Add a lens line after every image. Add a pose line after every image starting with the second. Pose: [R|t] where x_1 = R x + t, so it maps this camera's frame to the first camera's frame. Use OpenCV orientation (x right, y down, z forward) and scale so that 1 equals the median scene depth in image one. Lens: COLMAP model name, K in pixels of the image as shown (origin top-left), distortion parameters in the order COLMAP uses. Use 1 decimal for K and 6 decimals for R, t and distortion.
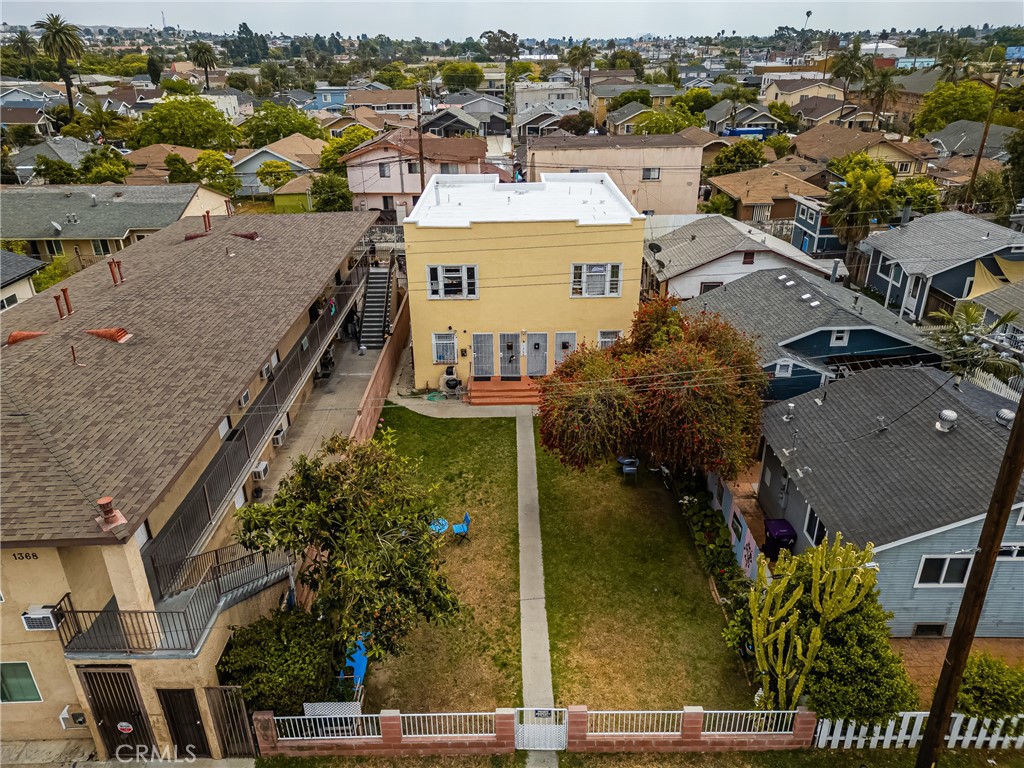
lens RADIAL K [[712.8, 0, 516.2], [0, 712.8, 381.9], [0, 0, 1]] dist [0.079514, -0.075483]
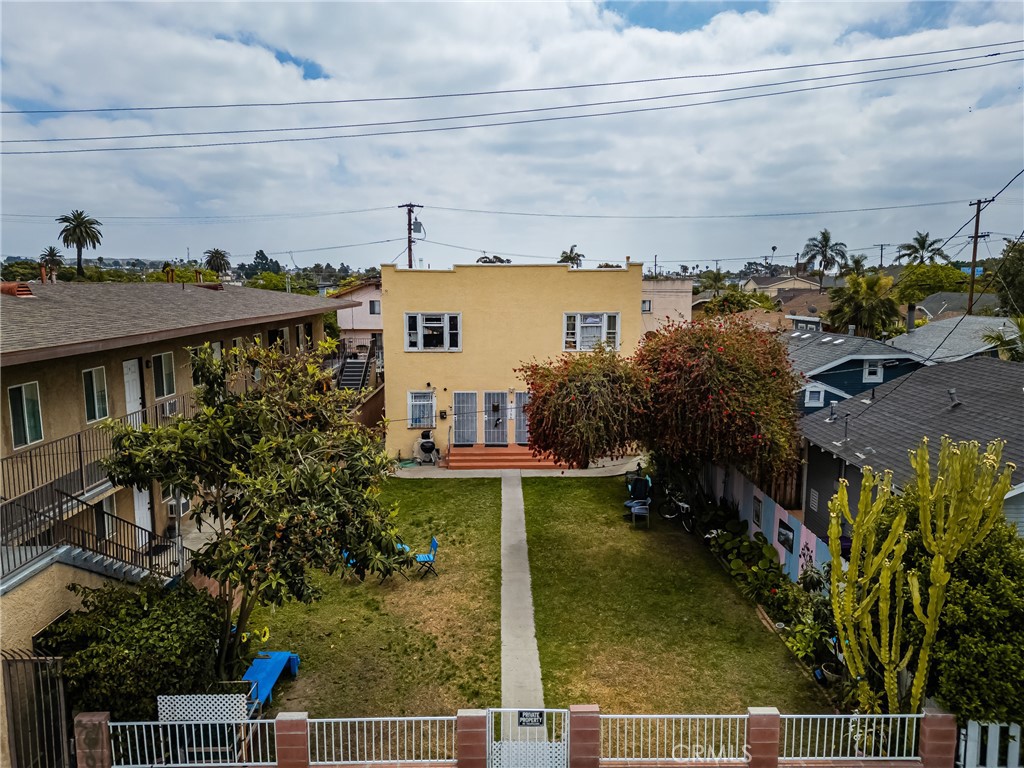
lens RADIAL K [[716.1, 0, 515.1], [0, 716.1, 382.8], [0, 0, 1]] dist [0.070205, -0.056214]
pose [[0.999931, 0.008142, 0.008484, 0.009467], [-0.005331, 0.956991, -0.290068, 0.224700], [-0.010481, 0.290003, 0.956968, 0.183430]]
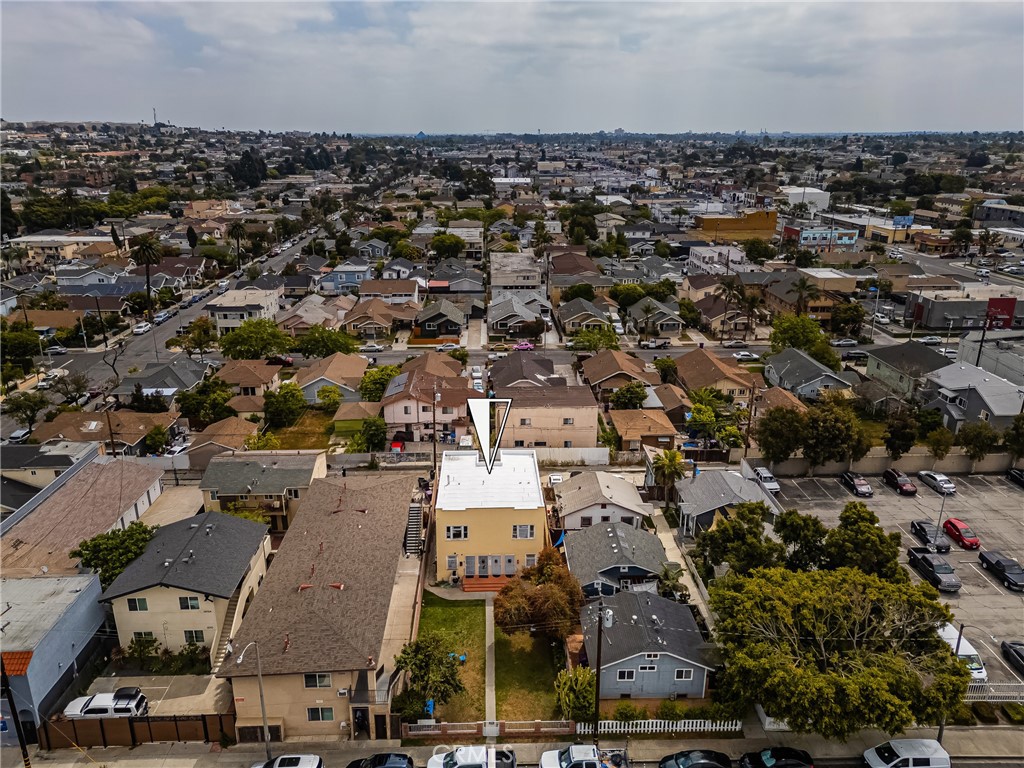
lens RADIAL K [[716.1, 0, 515.1], [0, 716.1, 382.8], [0, 0, 1]] dist [0.070205, -0.056214]
pose [[0.999464, 0.007383, 0.031887, 0.017444], [-0.003894, 0.994130, -0.108125, -0.437495], [-0.032498, 0.107943, 0.993626, -1.486621]]
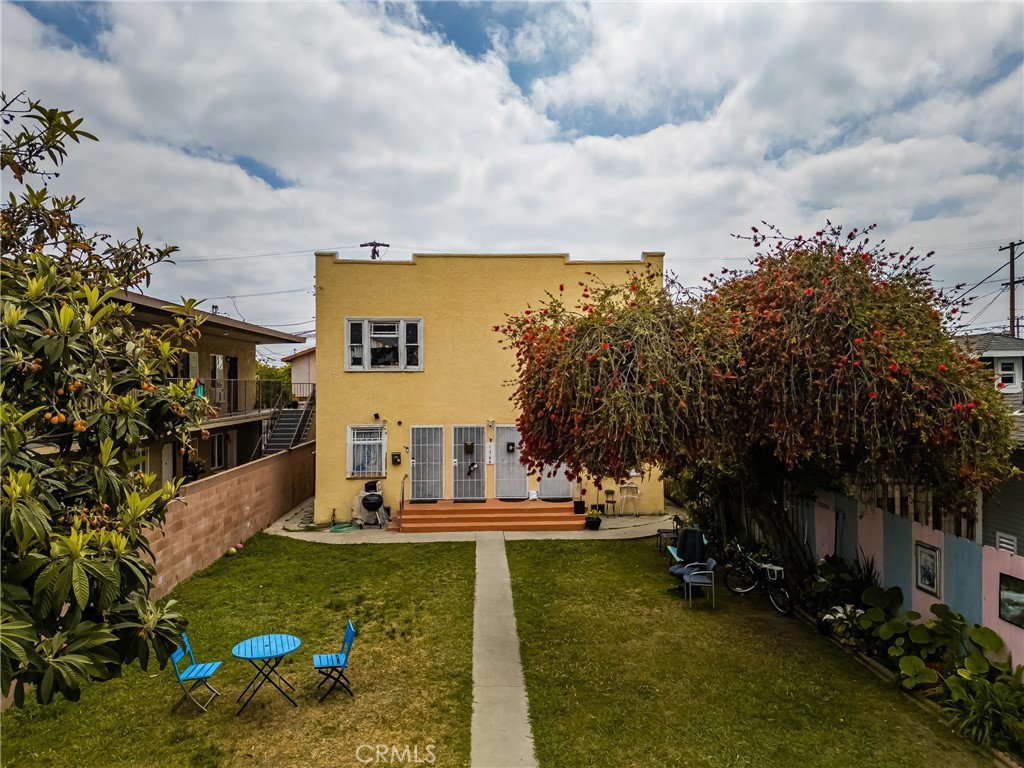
lens RADIAL K [[717.6, 0, 510.9], [0, 717.6, 377.0], [0, 0, 1]] dist [0.028298, -0.001980]
pose [[0.999502, 0.007130, 0.030740, 0.010962], [0.006745, 0.903363, -0.428824, 0.213698], [-0.030826, 0.428818, 0.902865, 0.495276]]
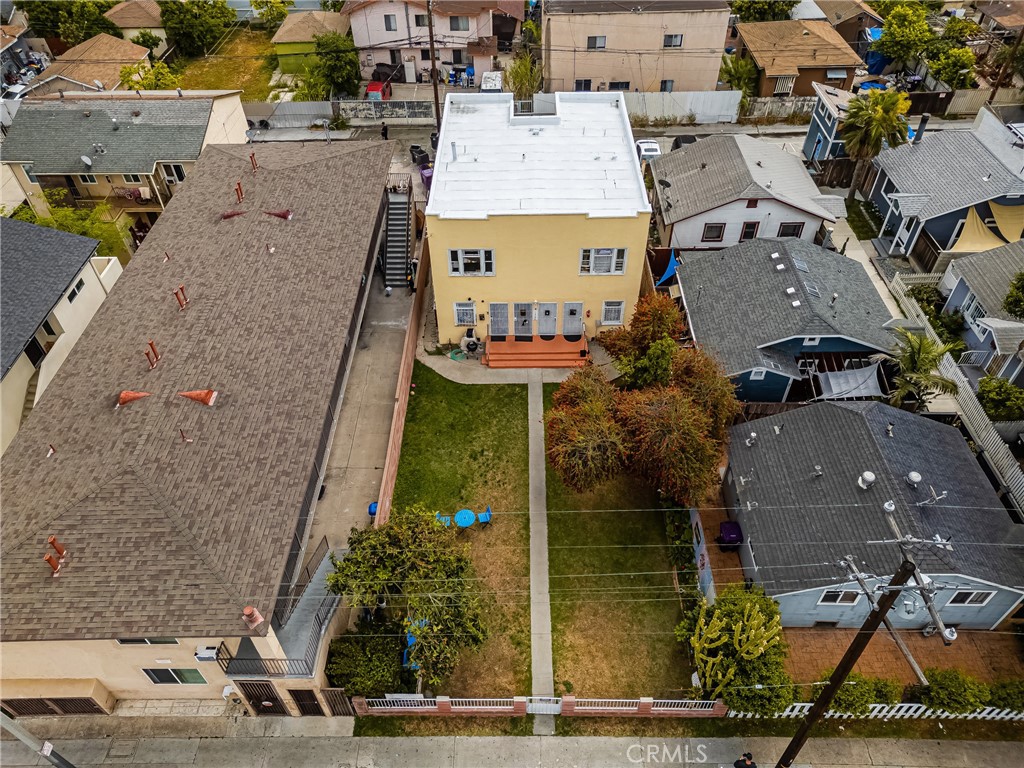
lens RADIAL K [[712.8, 0, 516.2], [0, 712.8, 381.9], [0, 0, 1]] dist [0.079514, -0.075483]
pose [[0.999886, 0.009616, -0.011603, -0.007403], [-0.005170, 0.942126, 0.335220, -0.409640], [0.014155, -0.335122, 0.942069, -0.113821]]
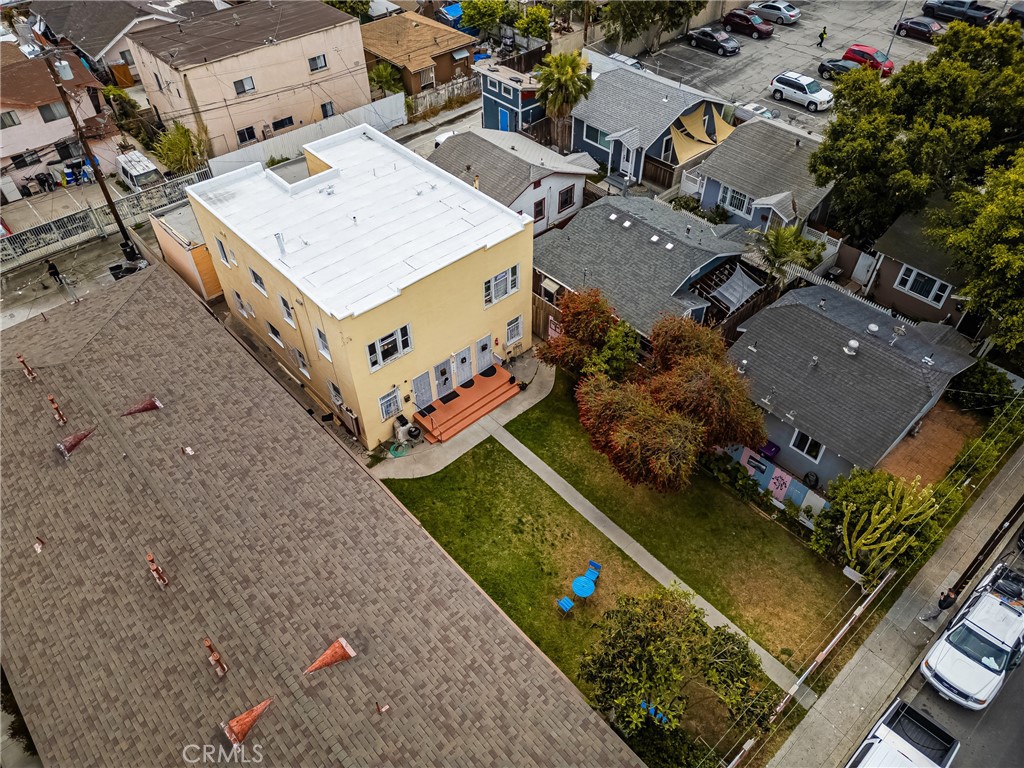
lens RADIAL K [[711.3, 0, 508.4], [0, 711.3, 378.0], [0, 0, 1]] dist [0.068384, -0.062229]
pose [[0.749303, -0.463724, 0.472763, -0.540435], [0.279974, 0.868789, 0.408435, -0.551227], [-0.600133, -0.173680, 0.780817, 0.182774]]
